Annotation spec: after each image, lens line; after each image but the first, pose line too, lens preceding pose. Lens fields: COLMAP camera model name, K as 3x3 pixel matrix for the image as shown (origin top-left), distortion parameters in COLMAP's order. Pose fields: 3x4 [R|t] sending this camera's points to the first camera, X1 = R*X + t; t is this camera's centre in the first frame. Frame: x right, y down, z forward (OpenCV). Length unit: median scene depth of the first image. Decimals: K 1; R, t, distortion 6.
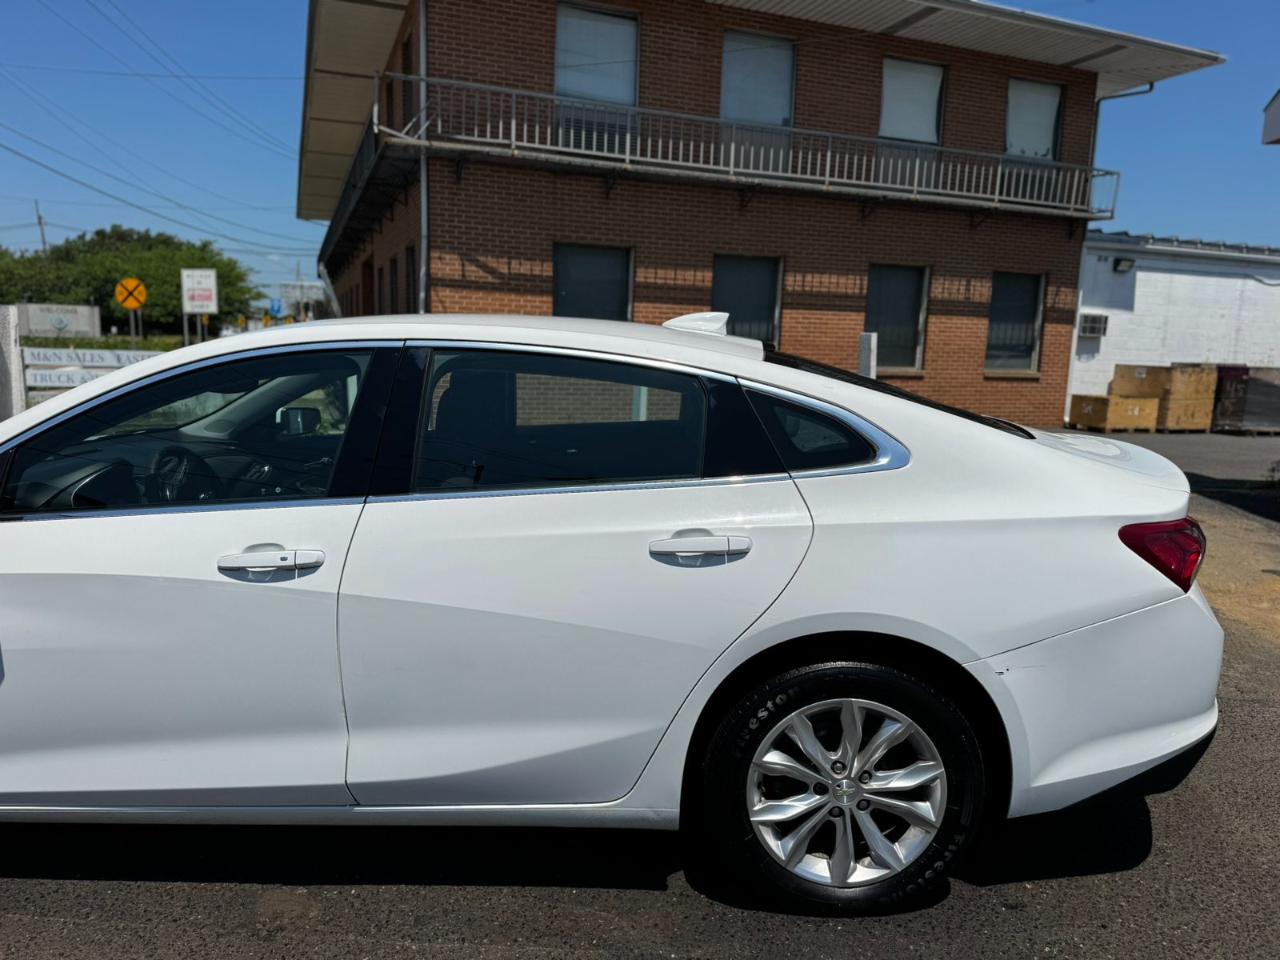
lens RADIAL K [[906.5, 0, 642.8], [0, 906.5, 478.6], [0, 0, 1]] dist [0.056660, -0.083933]
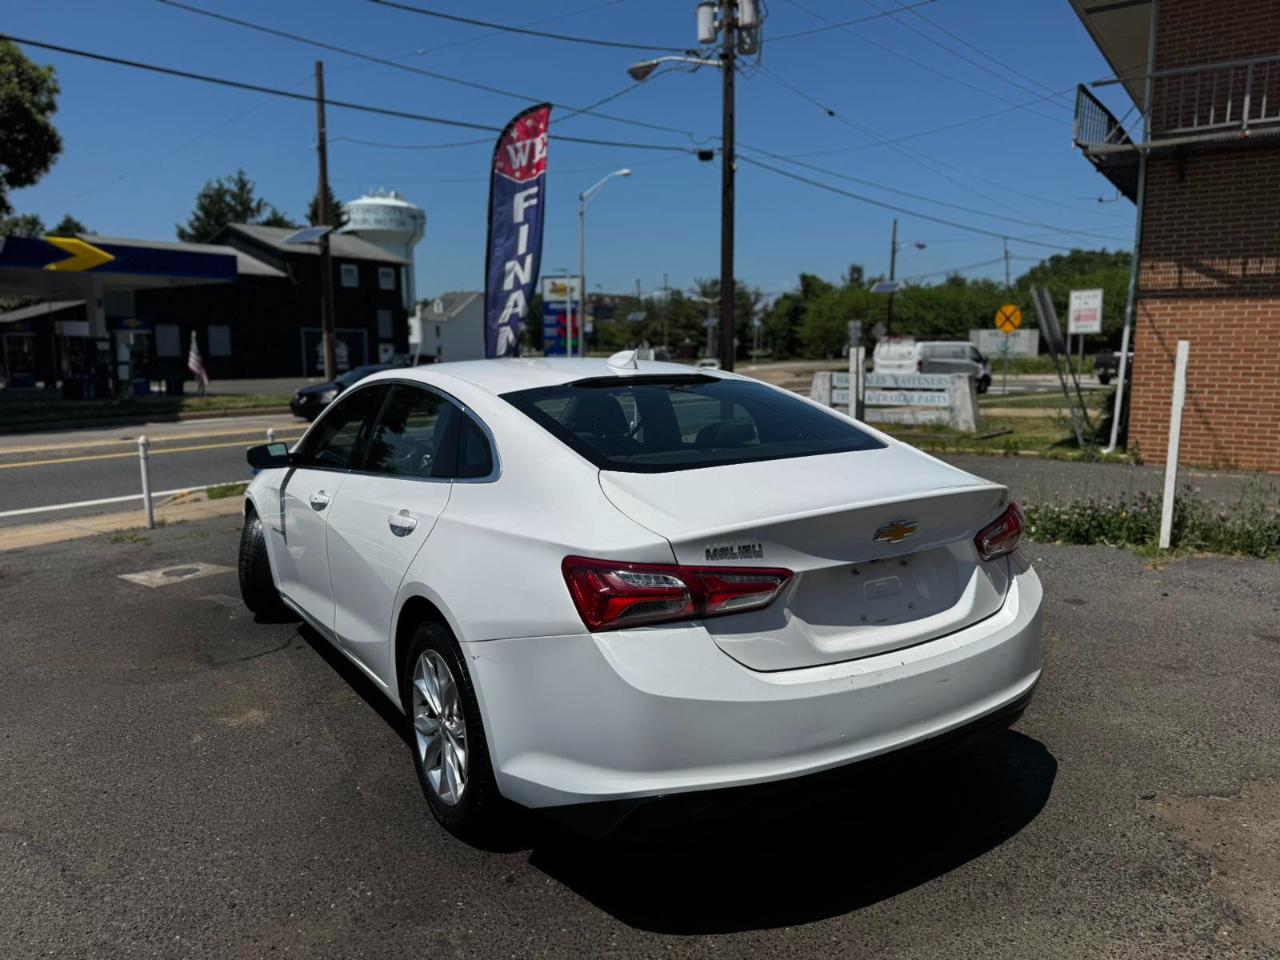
lens RADIAL K [[906.0, 0, 638.9], [0, 906.0, 482.5], [0, 0, 1]] dist [0.041166, -0.054946]
pose [[0.555219, 0.085796, -0.827267, 0.232889], [-0.097566, 0.994516, 0.037660, -0.012689], [0.825962, 0.059803, 0.560545, 0.076978]]
